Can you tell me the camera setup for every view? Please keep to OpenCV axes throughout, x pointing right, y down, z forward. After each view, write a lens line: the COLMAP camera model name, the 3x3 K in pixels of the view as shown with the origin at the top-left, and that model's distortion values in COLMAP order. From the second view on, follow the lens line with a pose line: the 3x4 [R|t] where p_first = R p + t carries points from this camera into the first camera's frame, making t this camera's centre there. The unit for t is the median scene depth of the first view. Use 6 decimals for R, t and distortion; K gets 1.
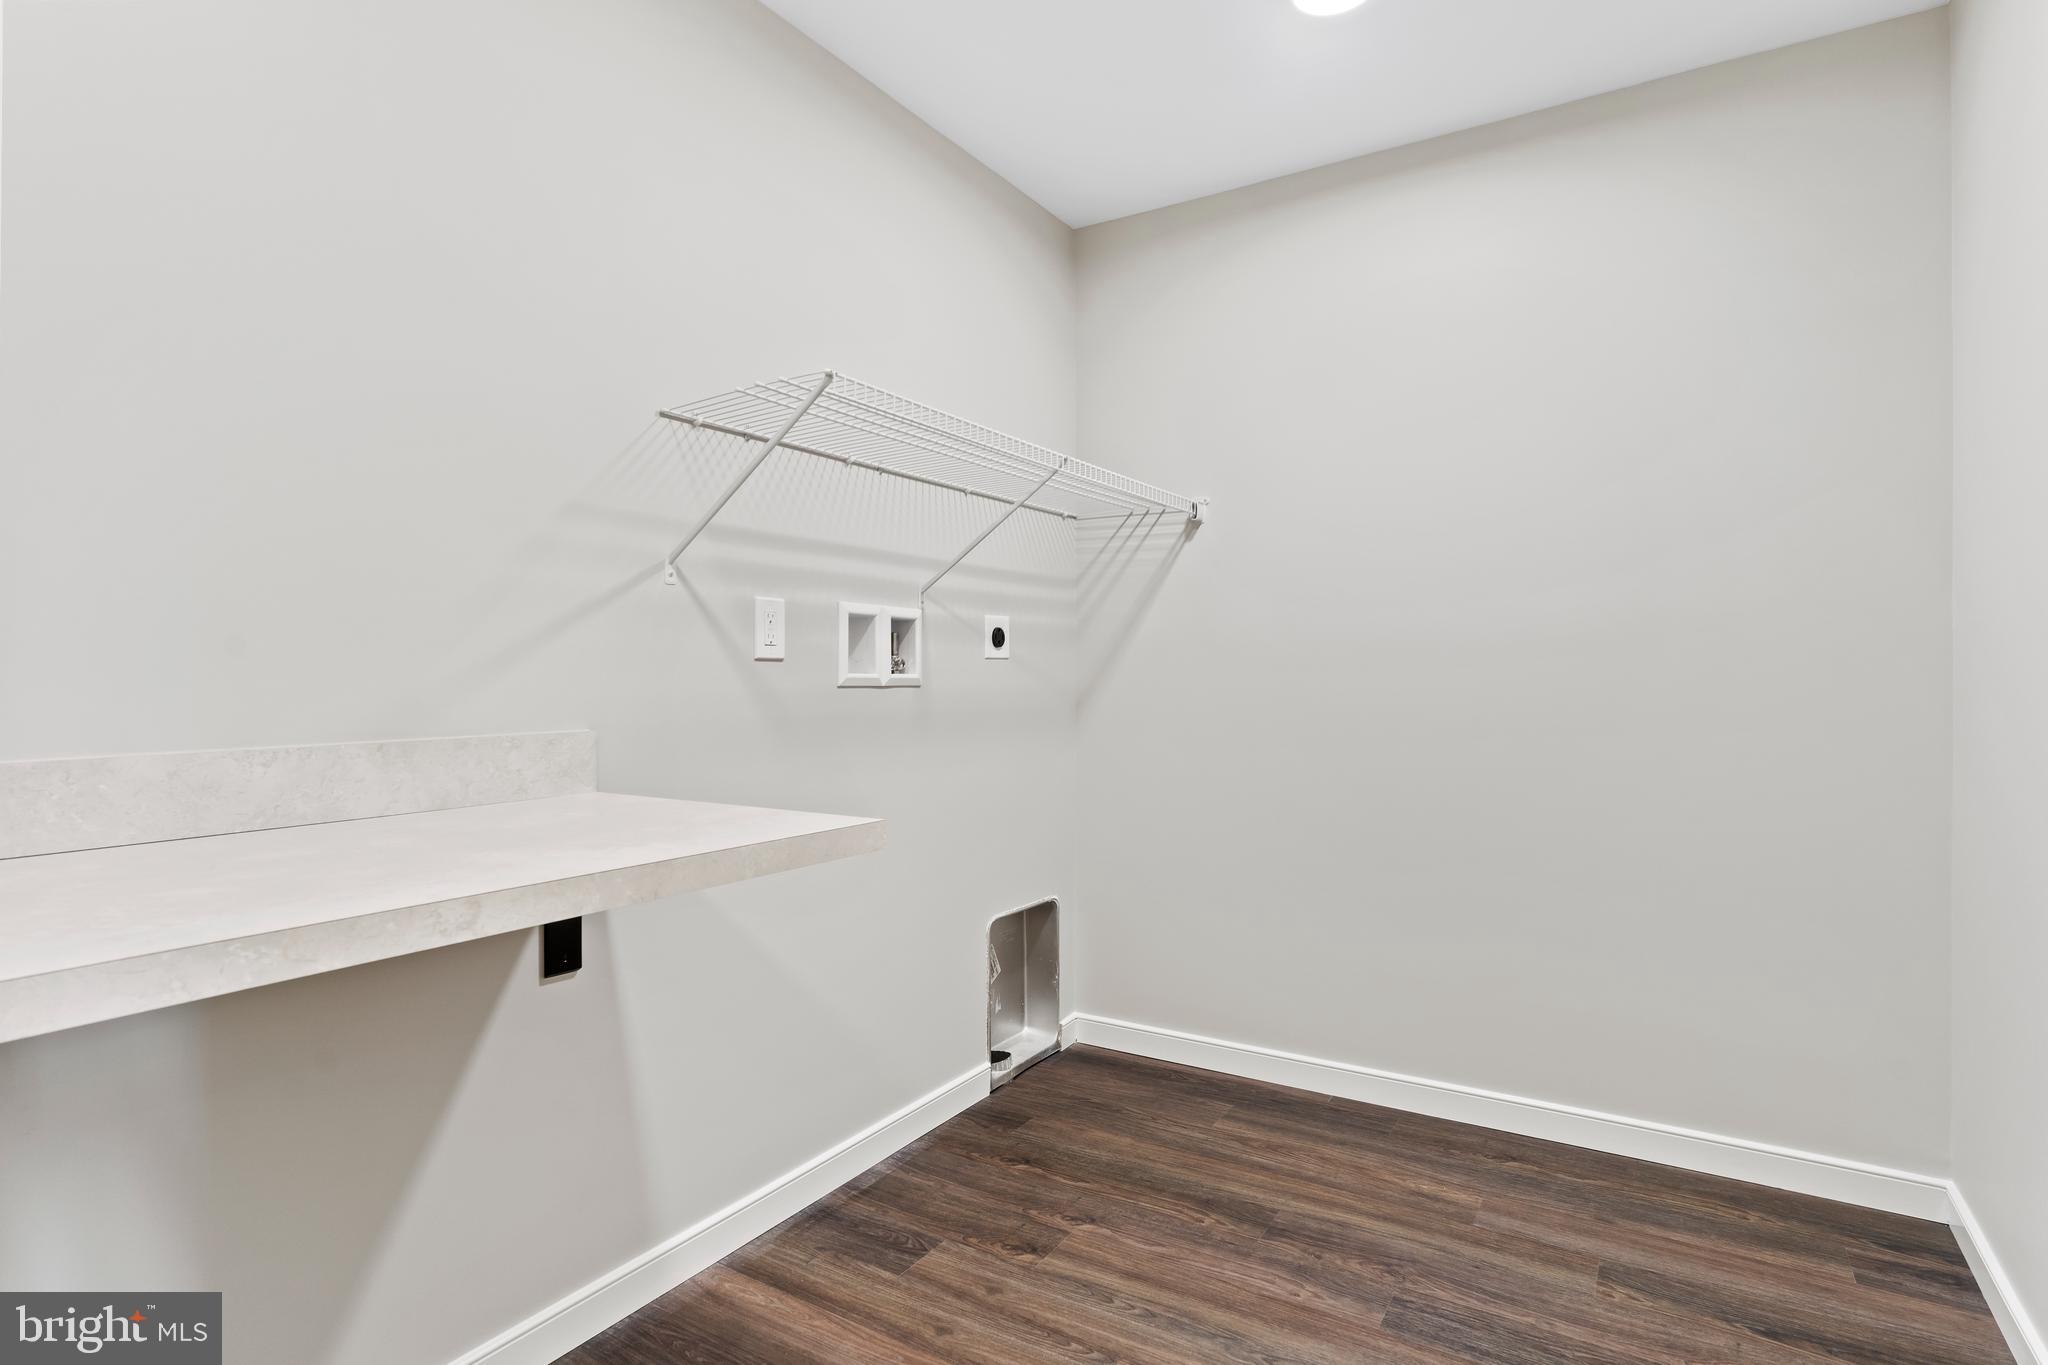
lens RADIAL K [[1052.8, 0, 1020.5], [0, 1052.8, 686.0], [0, 0, 1]] dist [-0.004478, -0.000021]
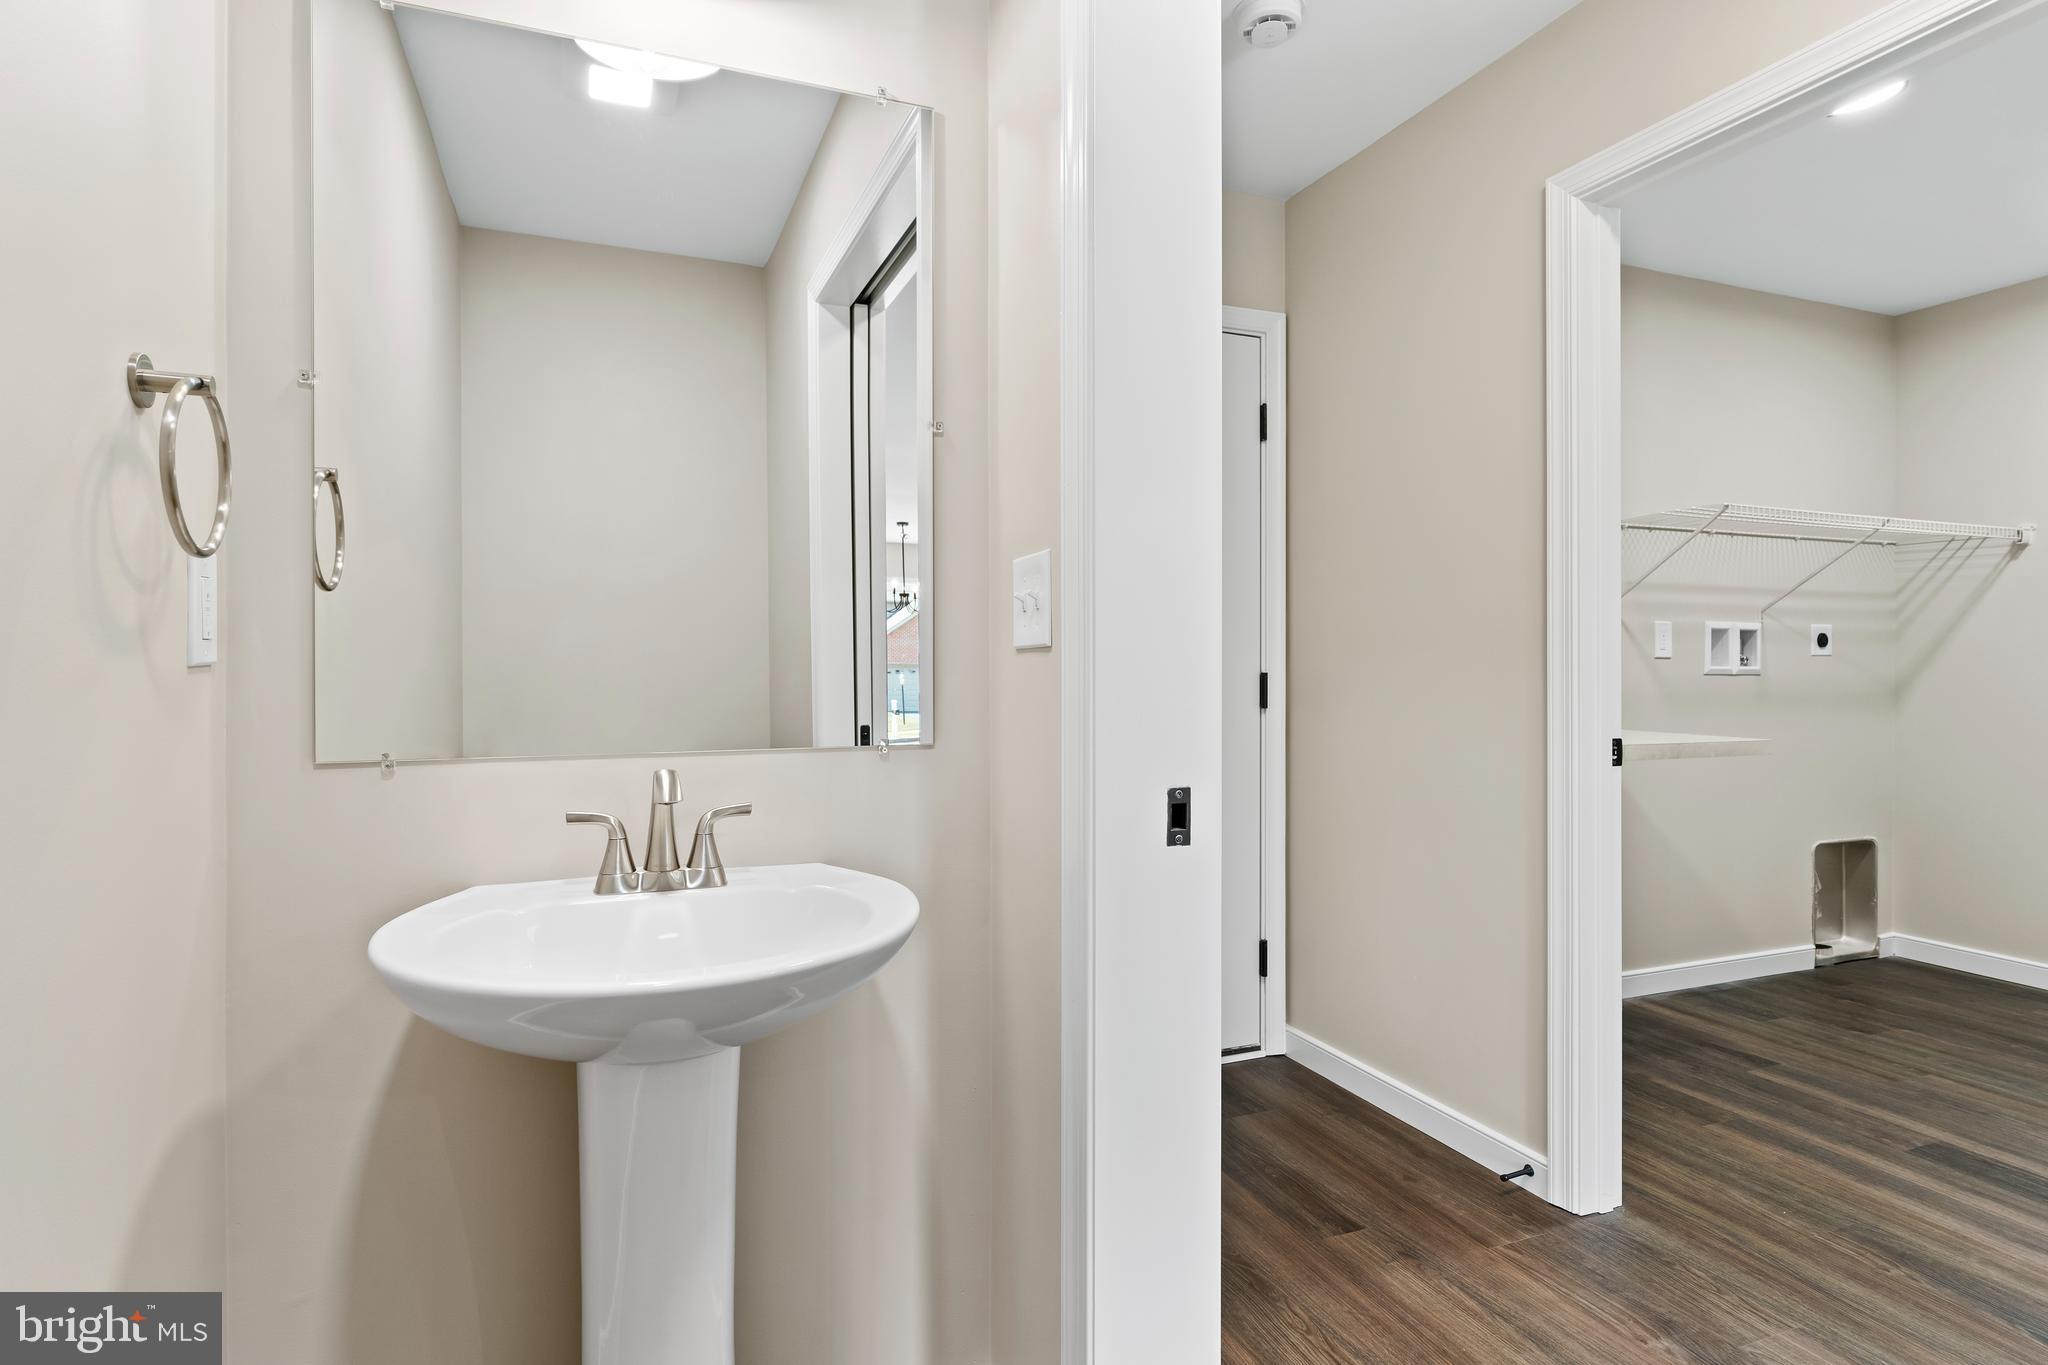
lens RADIAL K [[1050.4, 0, 1013.2], [0, 1050.4, 662.5], [0, 0, 1]] dist [-0.000786, -0.000472]
pose [[0.801819, 0.003075, -0.597560, -0.050454], [-0.010153, 0.999913, -0.008479, 0.005820], [0.597481, 0.012865, 0.801780, -0.753541]]
